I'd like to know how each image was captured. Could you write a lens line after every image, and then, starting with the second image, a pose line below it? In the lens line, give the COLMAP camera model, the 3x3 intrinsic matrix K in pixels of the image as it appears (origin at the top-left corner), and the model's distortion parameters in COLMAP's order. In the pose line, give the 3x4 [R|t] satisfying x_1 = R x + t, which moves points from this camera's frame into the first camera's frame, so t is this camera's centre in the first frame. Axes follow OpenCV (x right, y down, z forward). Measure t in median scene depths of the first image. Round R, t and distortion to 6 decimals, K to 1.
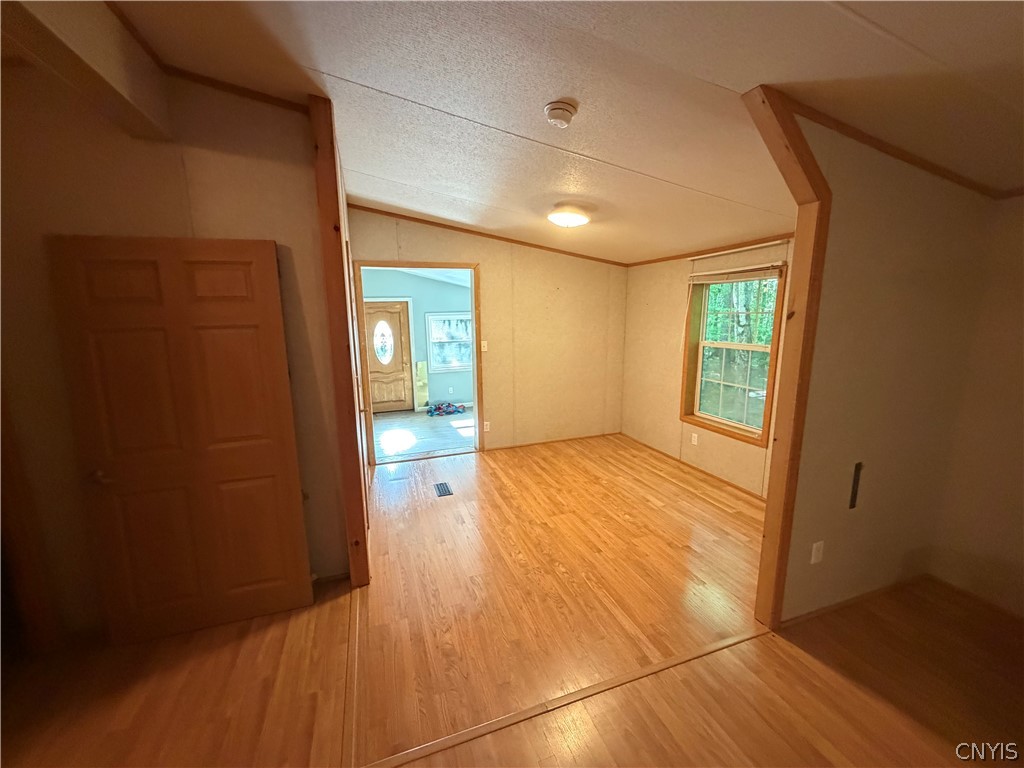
lens RADIAL K [[408.0, 0, 512.8], [0, 408.0, 387.7], [0, 0, 1]] dist [-0.000729, 0.000708]
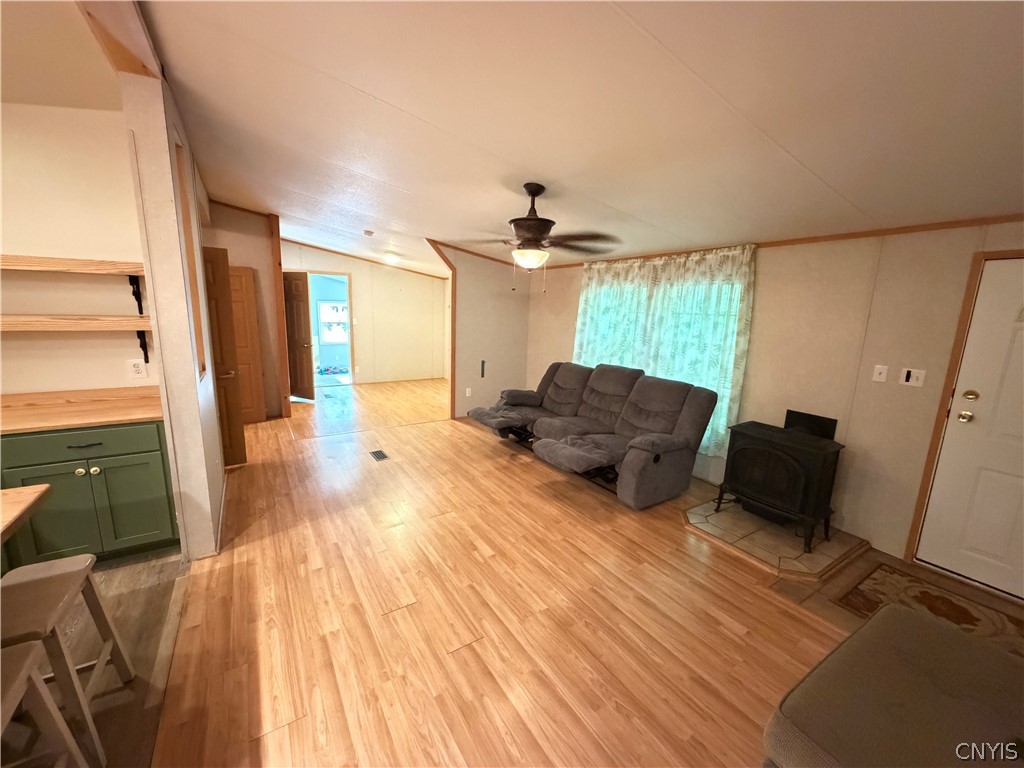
lens RADIAL K [[408.0, 0, 510.0], [0, 408.0, 384.3], [0, 0, 1]] dist [-0.000729, 0.000708]
pose [[0.972982, 0.003191, 0.230857, 0.198444], [-0.004031, 0.999987, 0.003165, 0.179851], [-0.230844, -0.004010, 0.972983, -0.955566]]
